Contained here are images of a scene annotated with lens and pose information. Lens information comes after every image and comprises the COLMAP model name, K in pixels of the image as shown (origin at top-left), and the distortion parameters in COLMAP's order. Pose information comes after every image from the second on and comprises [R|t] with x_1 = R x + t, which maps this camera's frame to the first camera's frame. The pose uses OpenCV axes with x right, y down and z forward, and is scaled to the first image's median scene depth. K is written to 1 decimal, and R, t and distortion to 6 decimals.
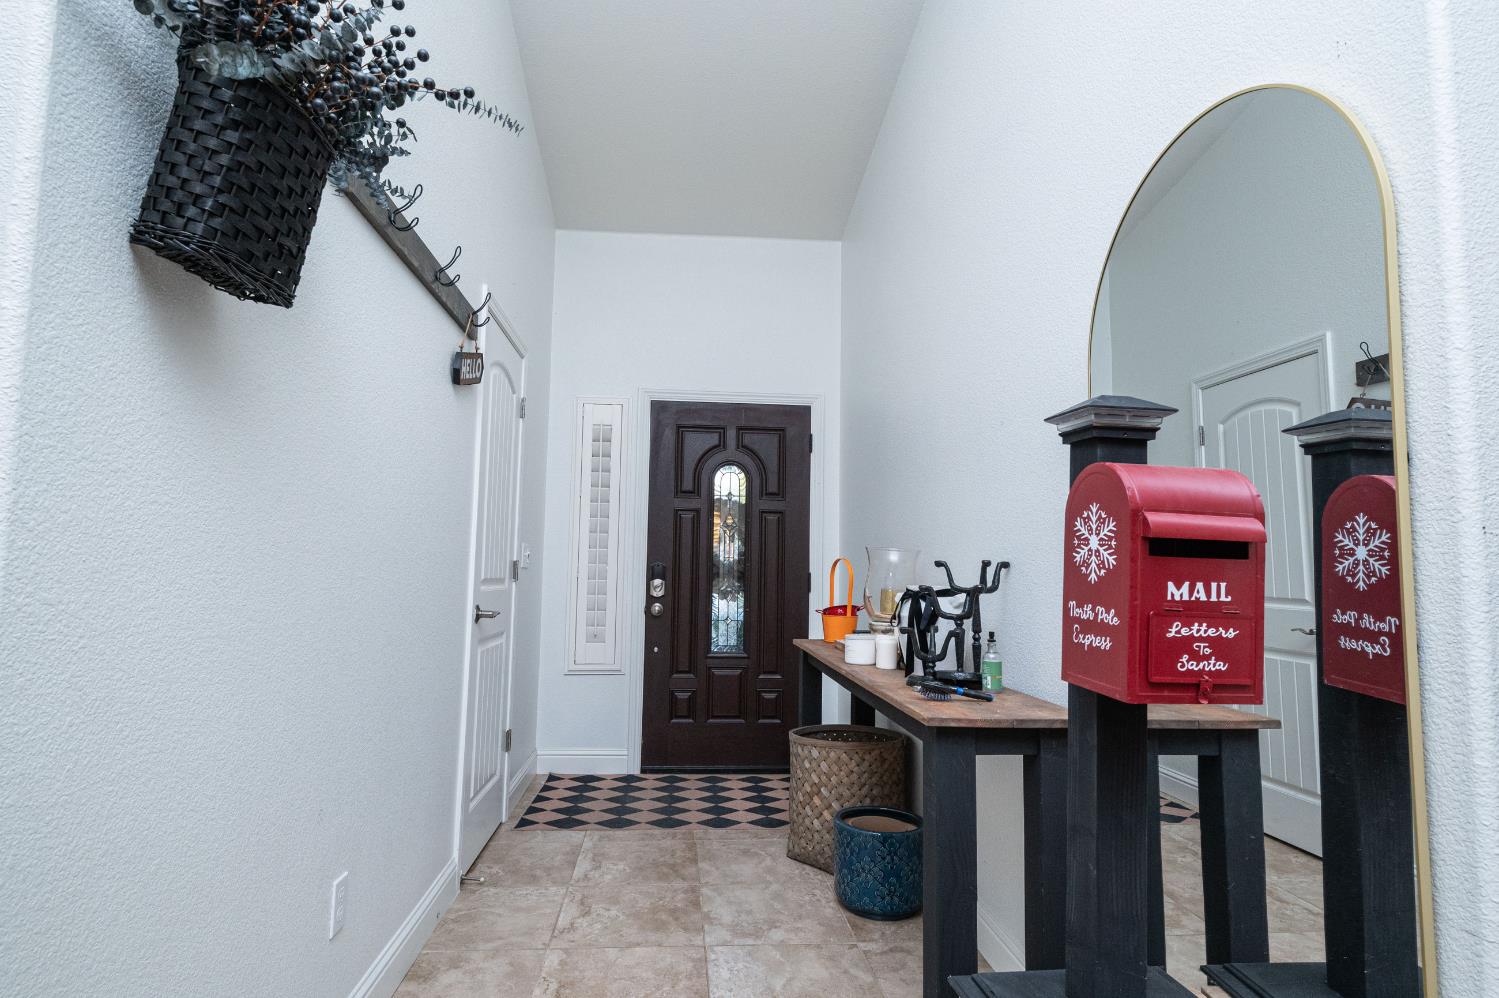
lens RADIAL K [[782.9, 0, 748.2], [0, 782.9, 491.2], [0, 0, 1]] dist [0.016079, 0.001065]
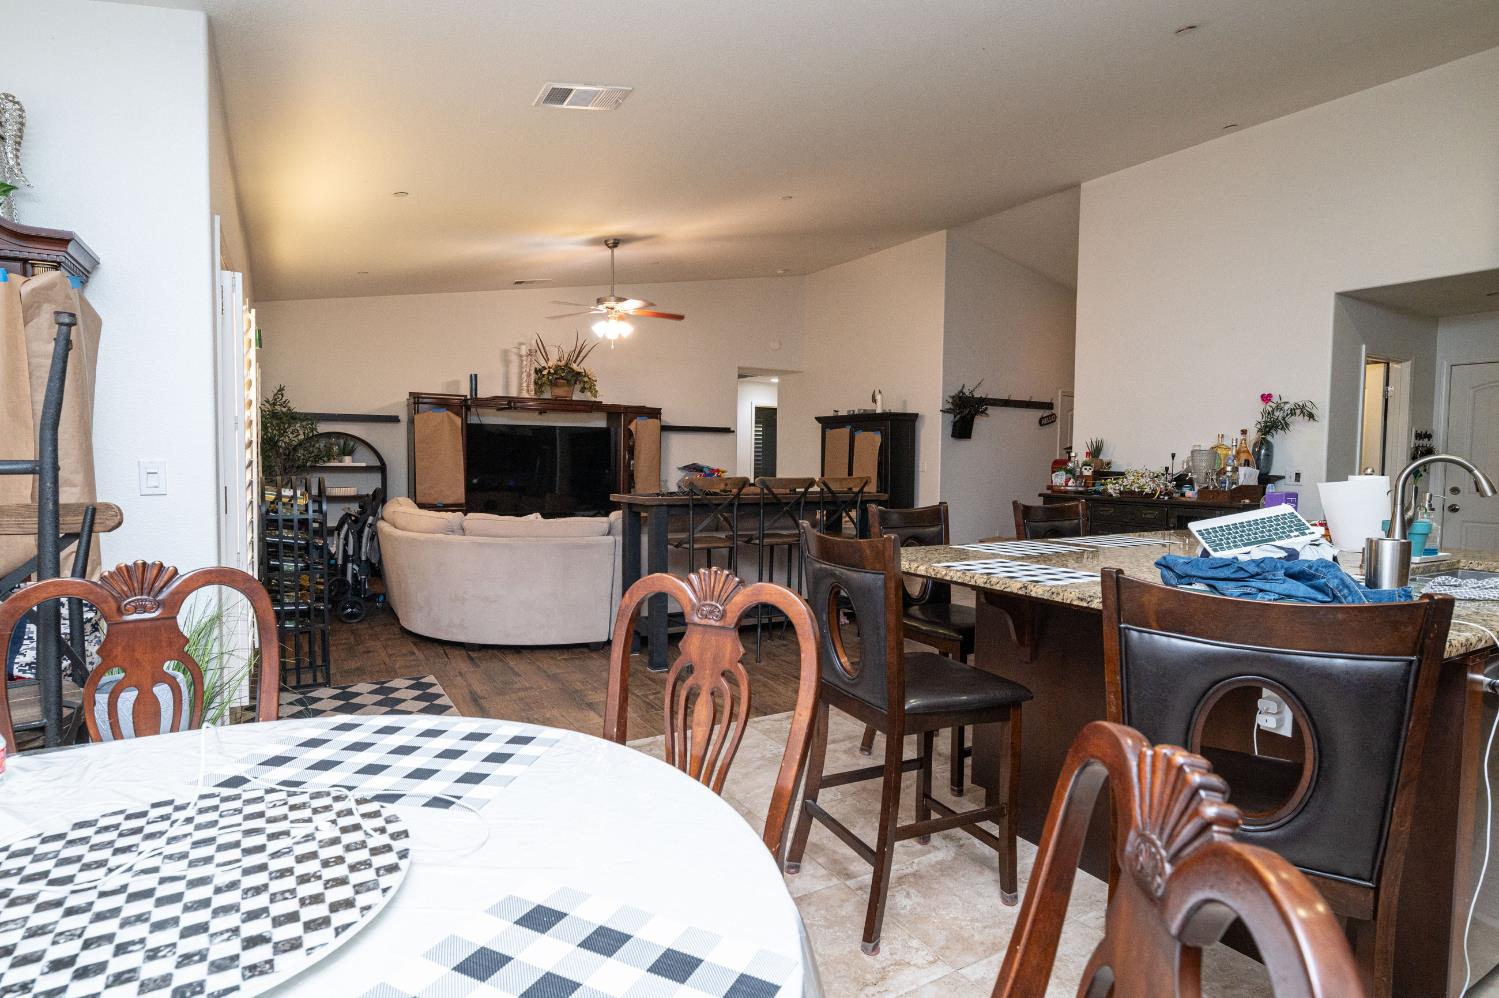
lens RADIAL K [[787.0, 0, 749.5], [0, 787.0, 499.0], [0, 0, 1]] dist [-0.000589, -0.000090]
pose [[0.431774, 0.036422, -0.901246, 5.739903], [0.083988, 0.993220, 0.080376, -0.484307], [0.898063, -0.110398, 0.425787, -4.497454]]
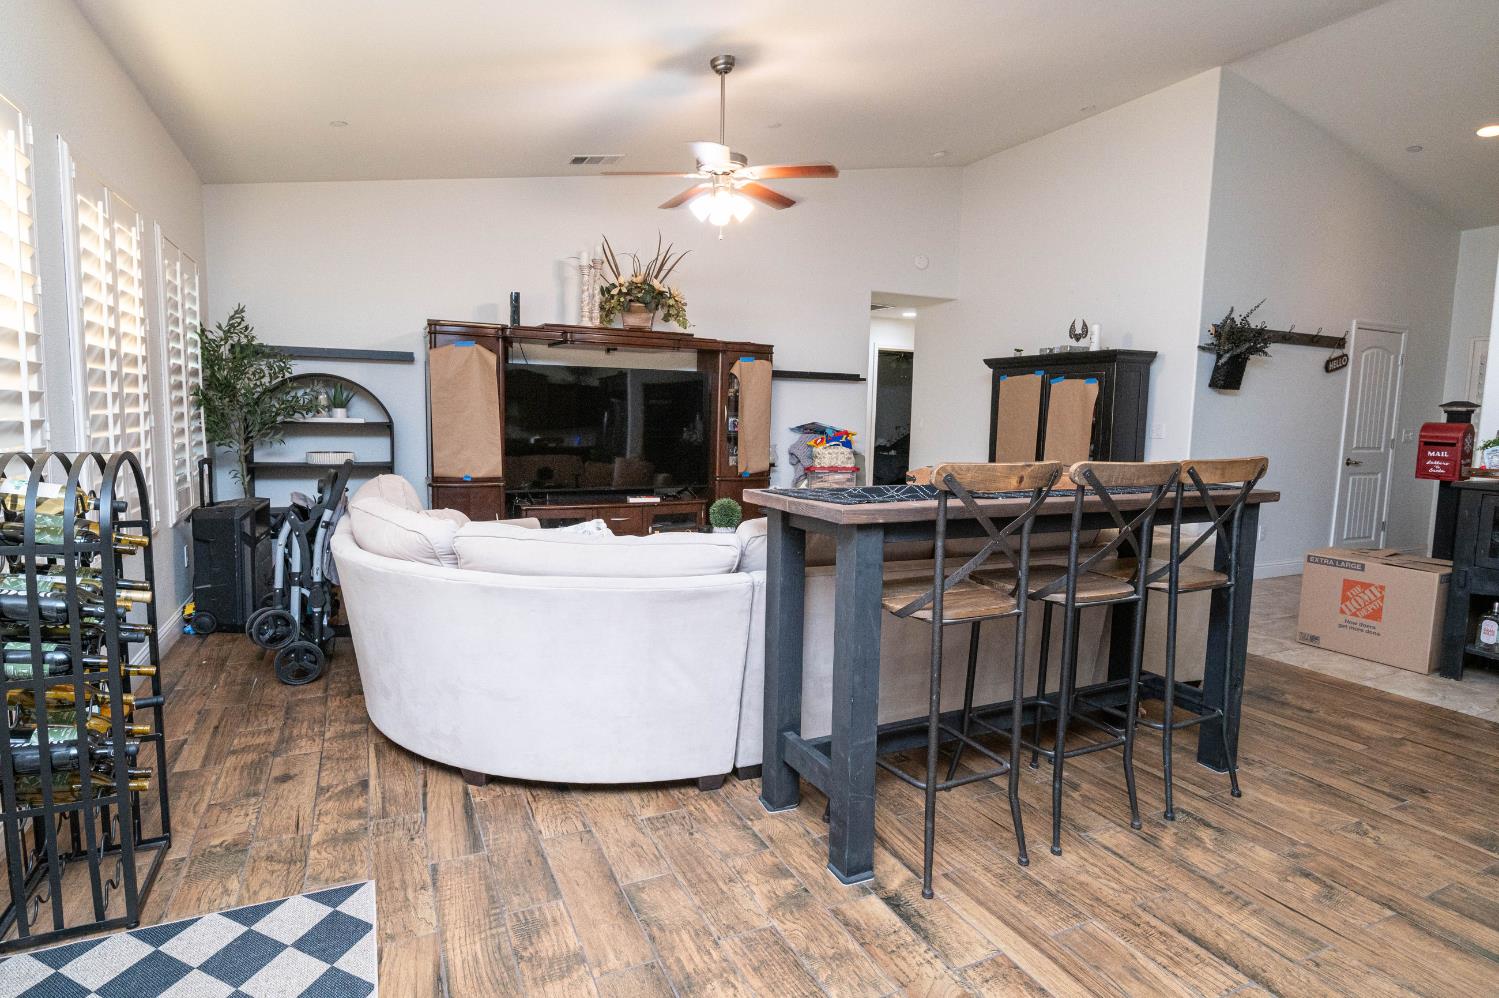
lens RADIAL K [[782.9, 0, 748.2], [0, 782.9, 491.2], [0, 0, 1]] dist [0.016079, 0.001065]
pose [[0.354429, 0.085148, -0.931198, 3.292865], [0.077011, 0.989804, 0.119818, -0.479778], [0.931906, -0.114180, 0.344258, -4.023260]]
